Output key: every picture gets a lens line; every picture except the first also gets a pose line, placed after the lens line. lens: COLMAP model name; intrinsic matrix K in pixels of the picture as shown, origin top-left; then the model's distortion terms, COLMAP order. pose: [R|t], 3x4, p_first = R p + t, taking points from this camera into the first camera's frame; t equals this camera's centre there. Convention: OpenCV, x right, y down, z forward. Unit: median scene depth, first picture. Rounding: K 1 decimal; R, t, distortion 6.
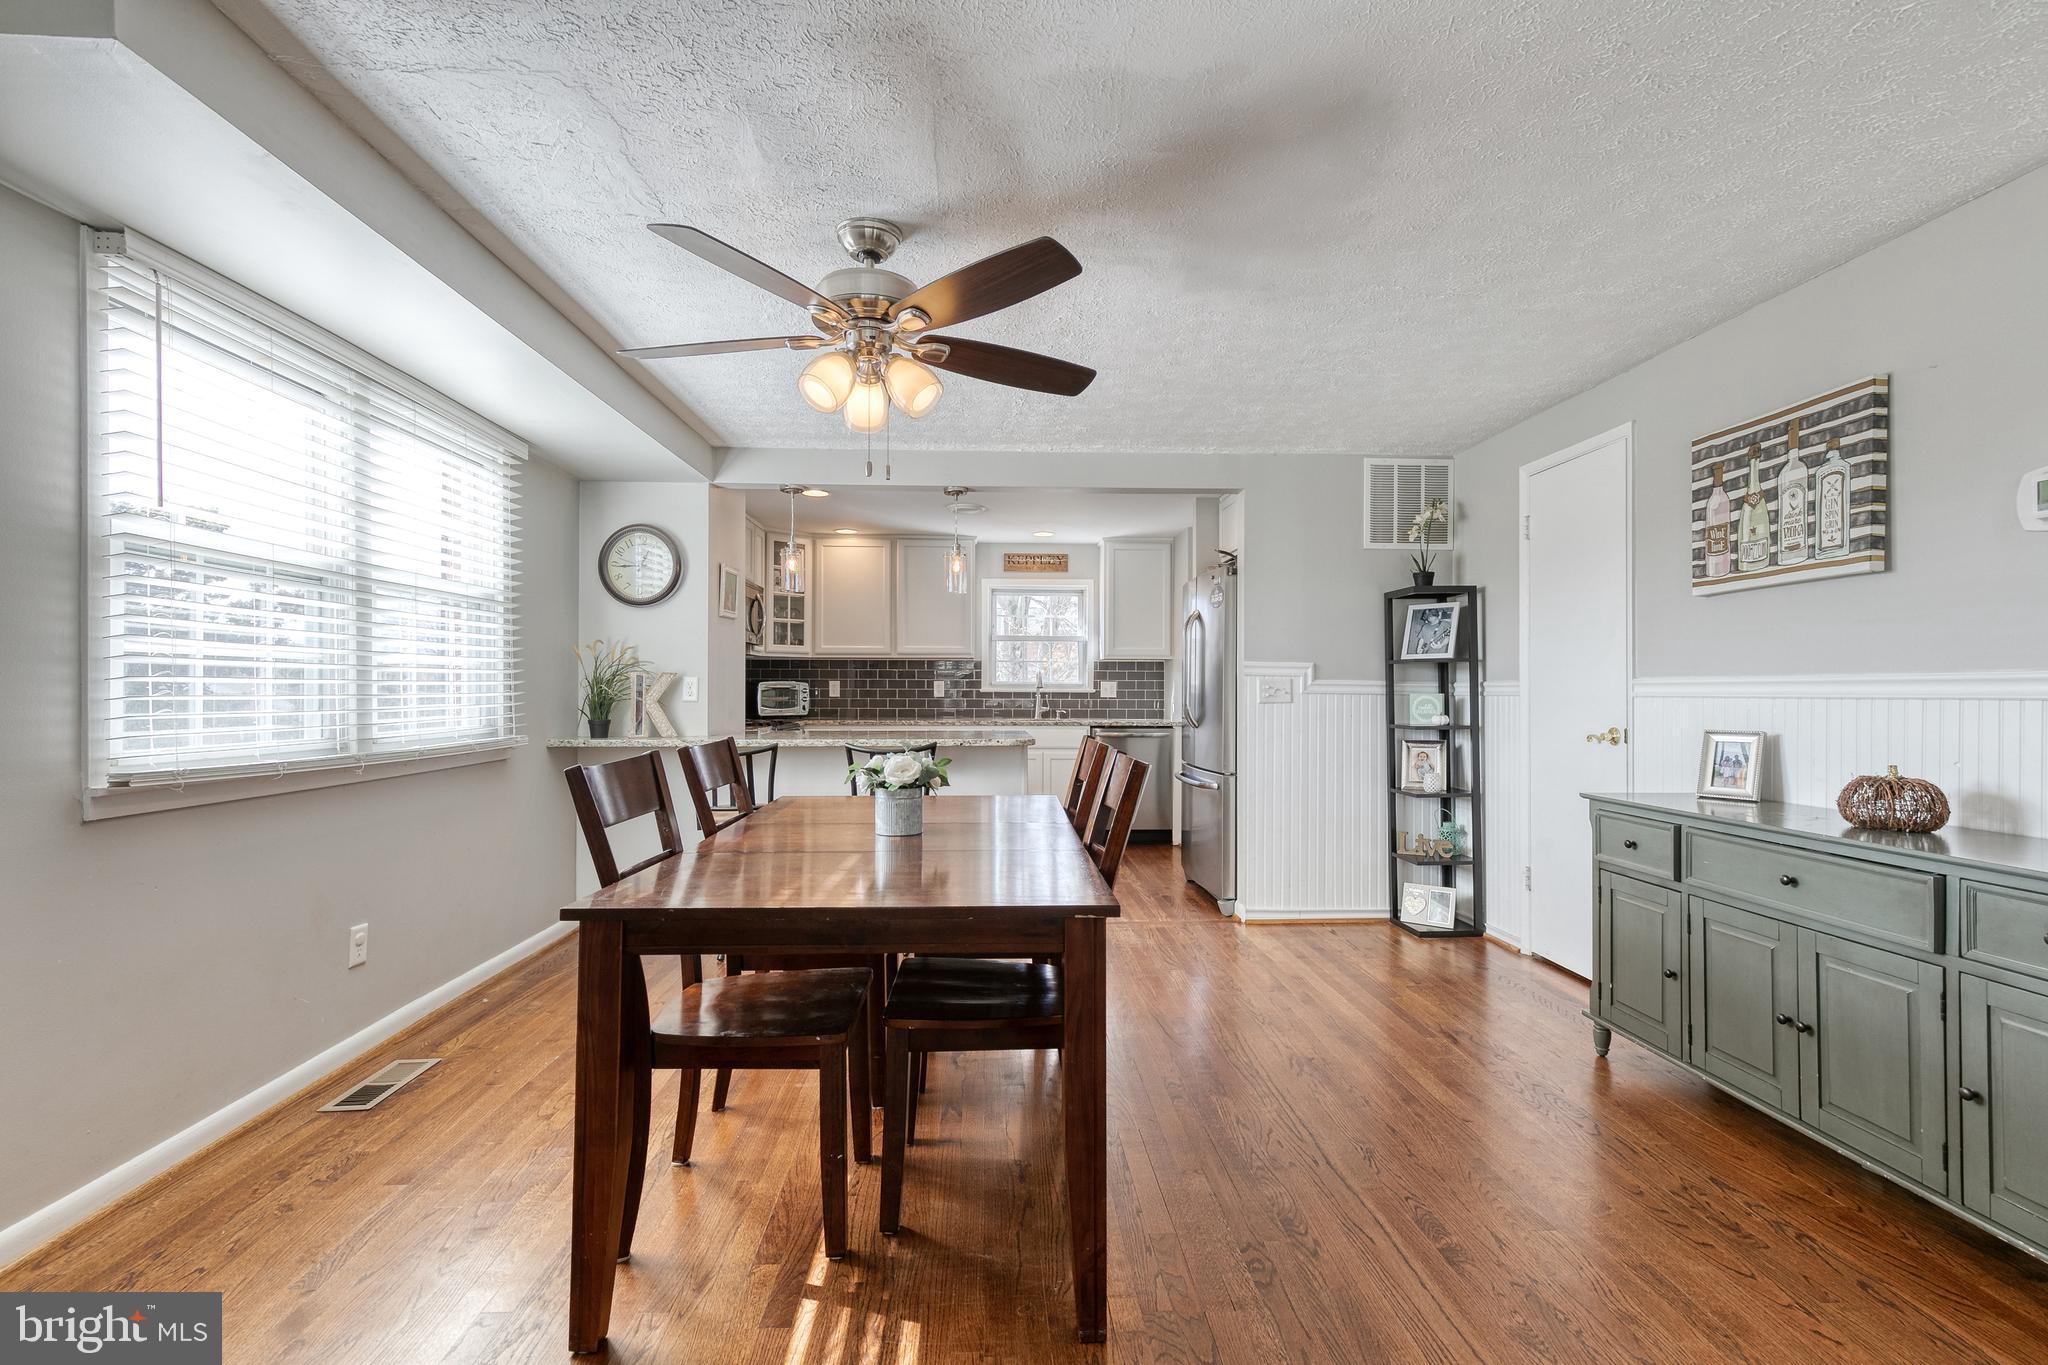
lens RADIAL K [[927.8, 0, 1024.0], [0, 927.8, 682.5], [0, 0, 1]] dist [0.006958, -0.000724]
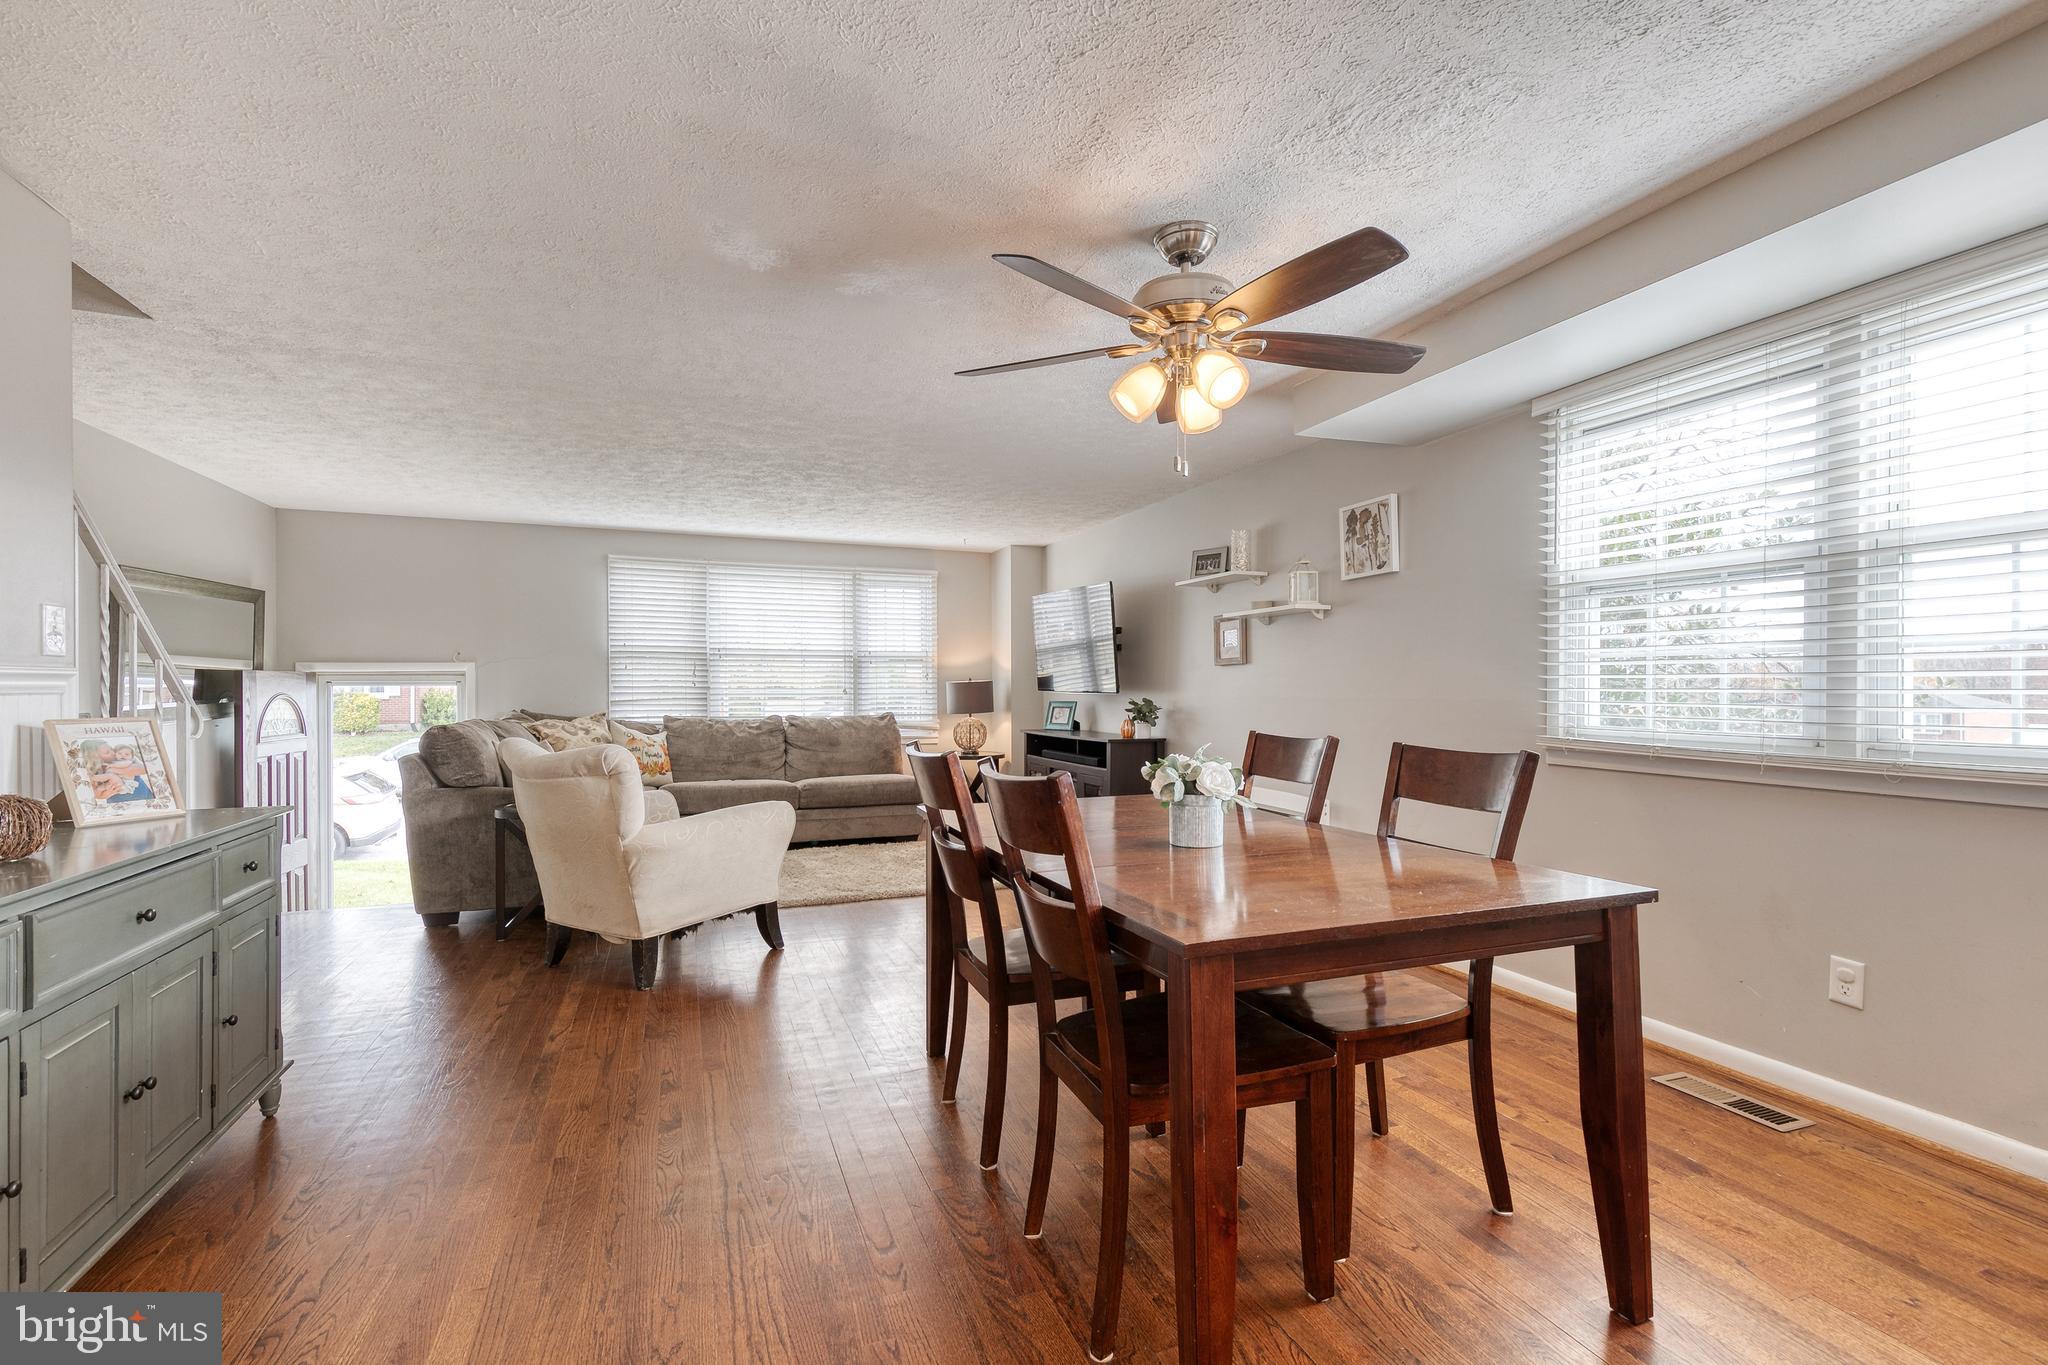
lens RADIAL K [[925.2, 0, 1048.2], [0, 925.2, 689.2], [0, 0, 1]] dist [0.003452, -0.000519]
pose [[-0.944124, 0.002617, -0.329580, 0.250736], [0.004123, 0.999984, -0.003871, 0.013362], [0.329565, -0.005014, -0.944120, 1.522880]]
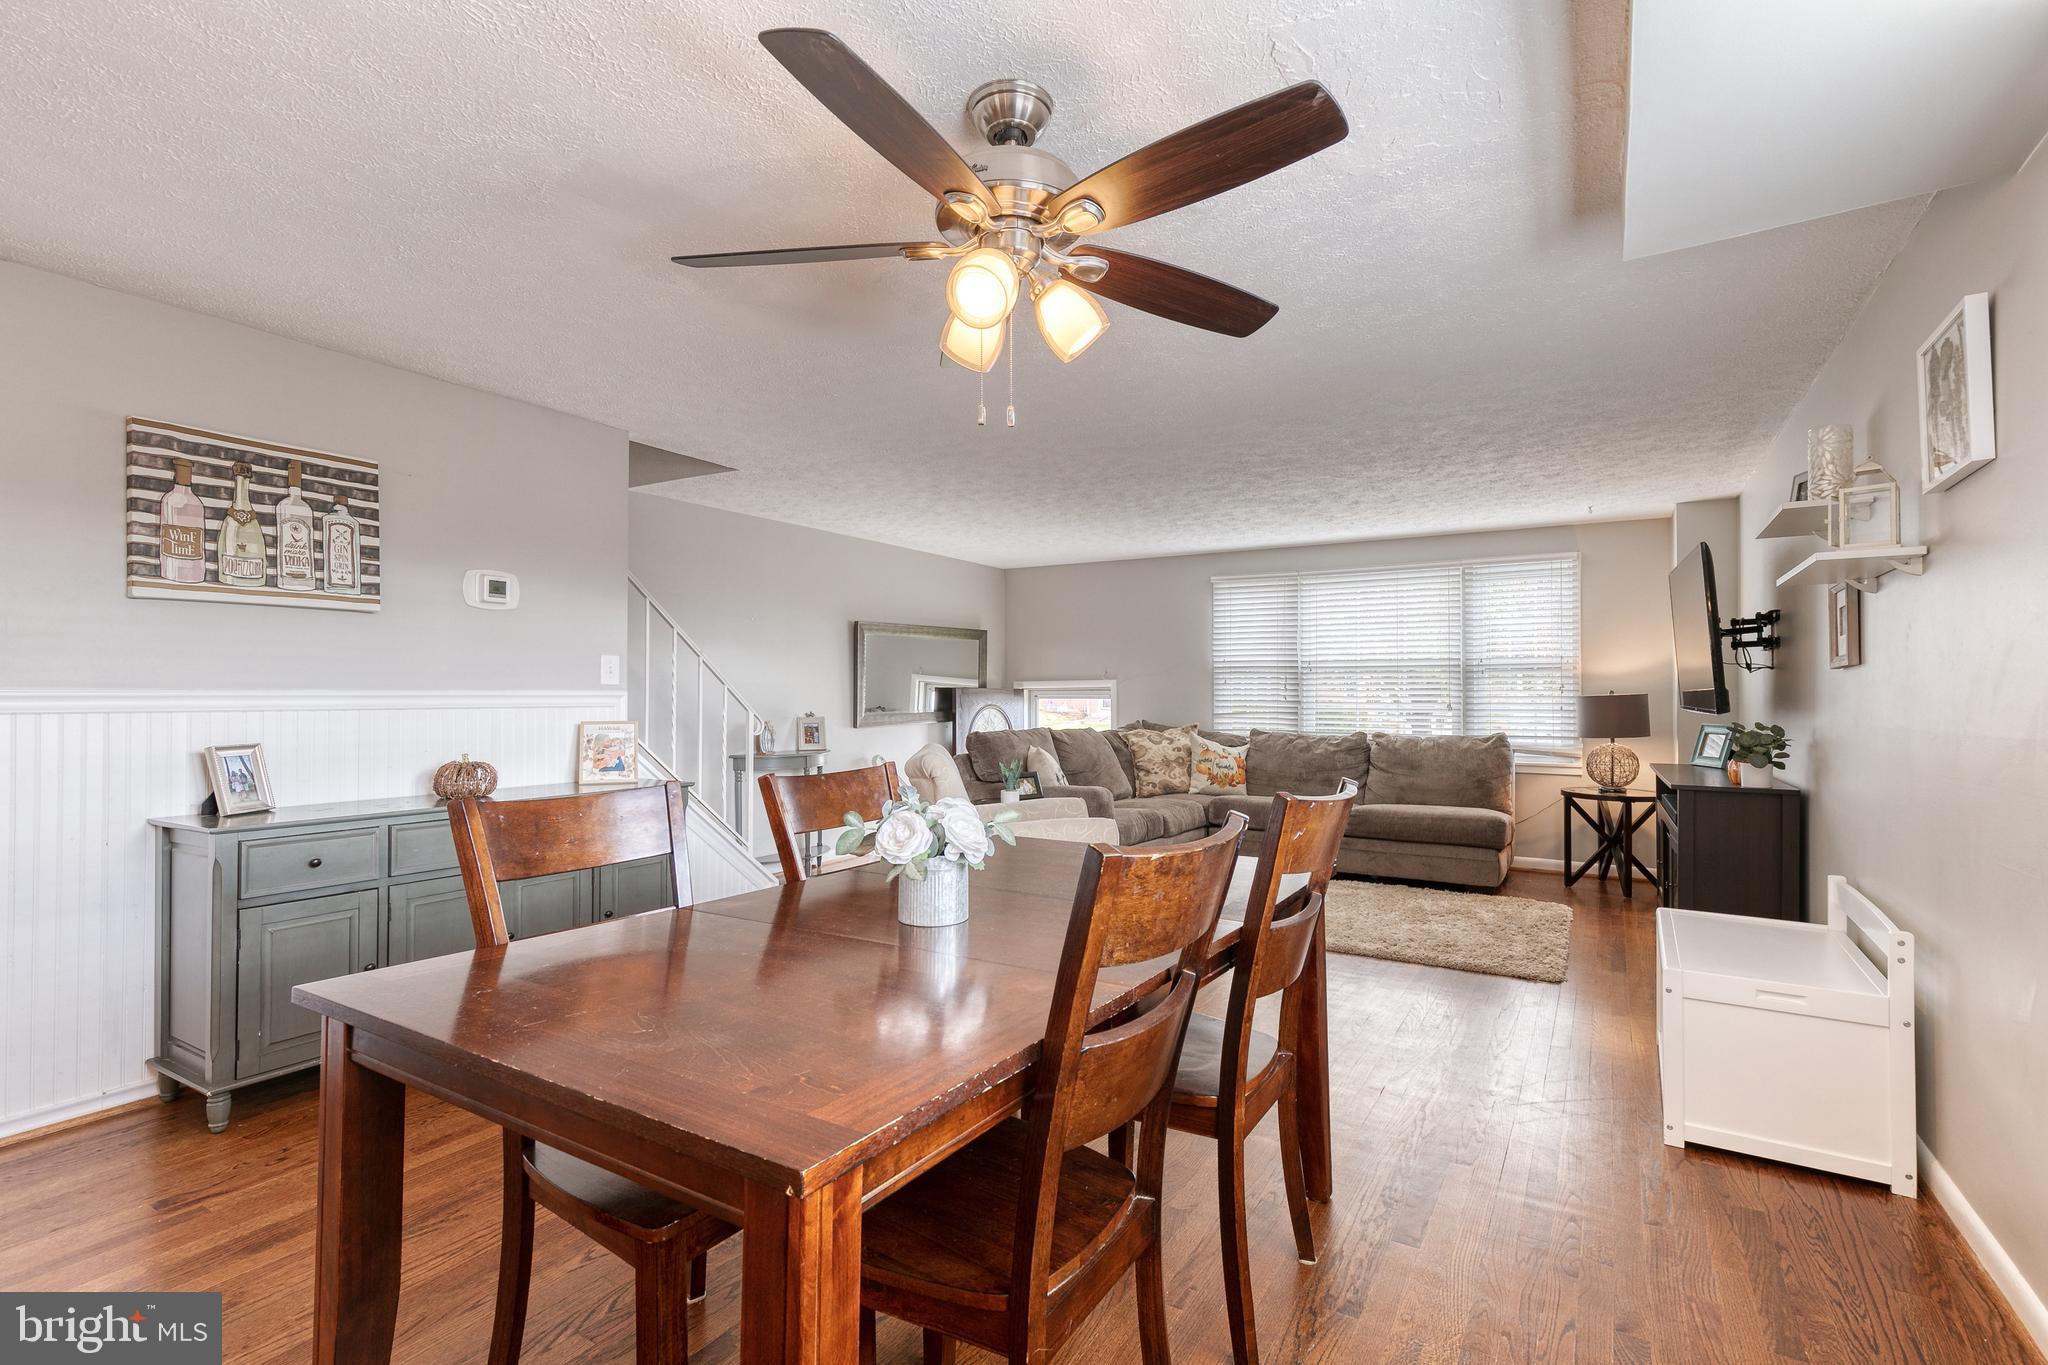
lens RADIAL K [[925.2, 0, 1048.2], [0, 925.2, 689.2], [0, 0, 1]] dist [0.003452, -0.000519]
pose [[-0.832402, 0.004361, 0.554155, -0.482297], [-0.004782, 0.999875, -0.015052, 0.003119], [-0.554152, -0.015179, -0.832277, 1.278375]]
